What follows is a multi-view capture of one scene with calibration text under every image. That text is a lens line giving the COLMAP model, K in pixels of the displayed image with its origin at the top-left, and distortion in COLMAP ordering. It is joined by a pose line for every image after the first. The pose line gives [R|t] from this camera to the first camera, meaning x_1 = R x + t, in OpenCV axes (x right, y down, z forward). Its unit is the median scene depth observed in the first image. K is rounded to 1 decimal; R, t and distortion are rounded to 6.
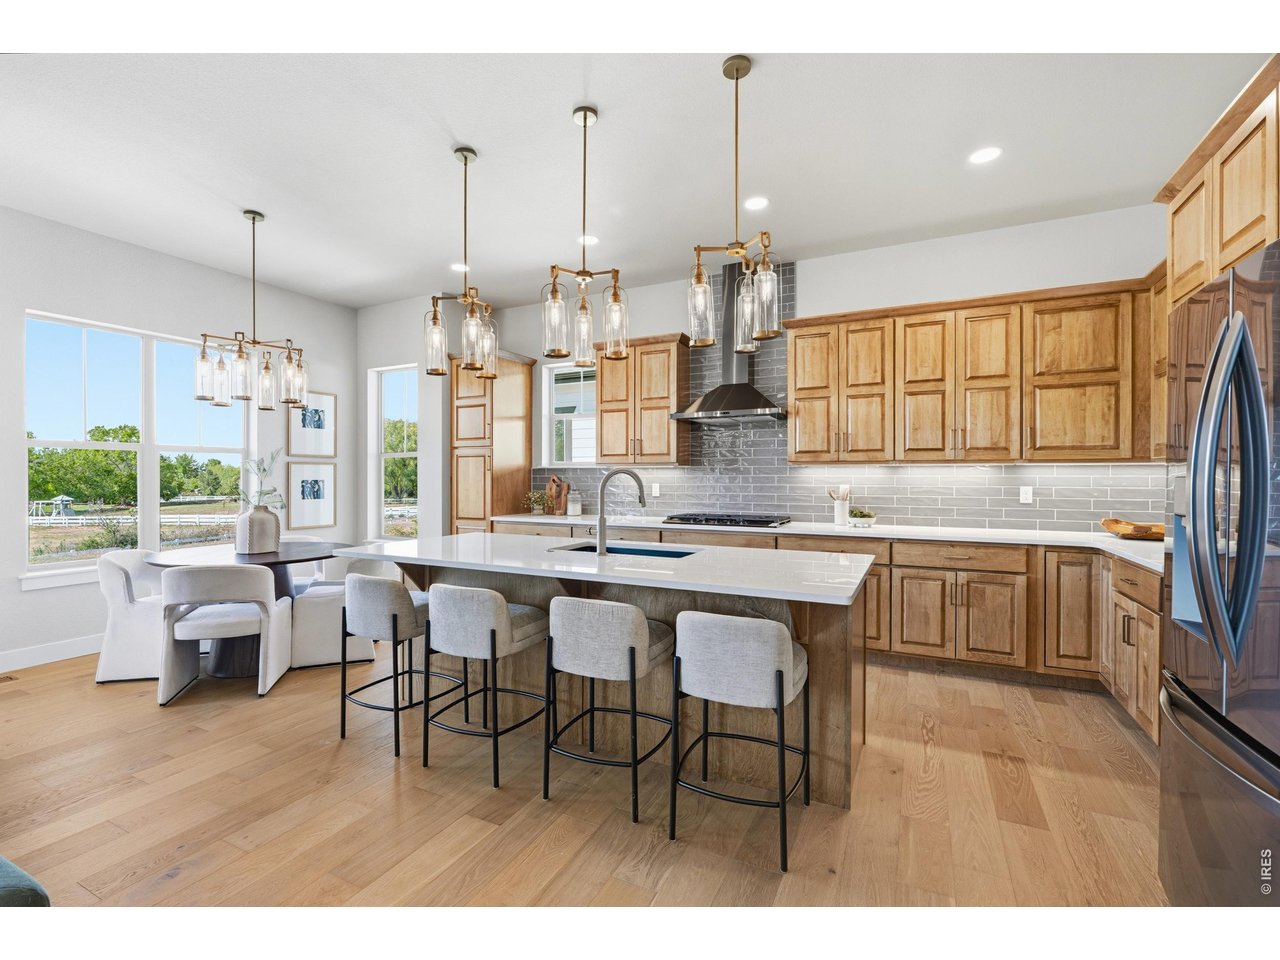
lens RADIAL K [[577.3, 0, 640.0], [0, 577.3, 480.0], [0, 0, 1]] dist [-0.002979, -0.000406]
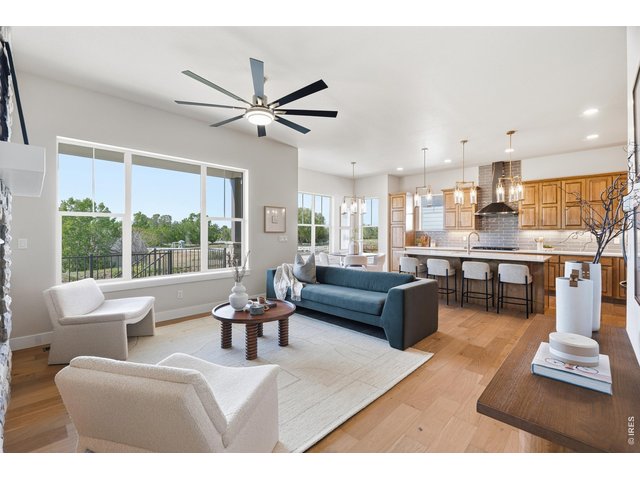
lens RADIAL K [[289.8, 0, 316.1], [0, 289.8, 233.3], [0, 0, 1]] dist [-0.003625, -0.000393]
pose [[0.951391, 0.002531, -0.307974, -0.243259], [-0.004484, 0.999974, -0.005633, 0.002504], [0.307952, 0.006740, 0.951378, -0.649139]]
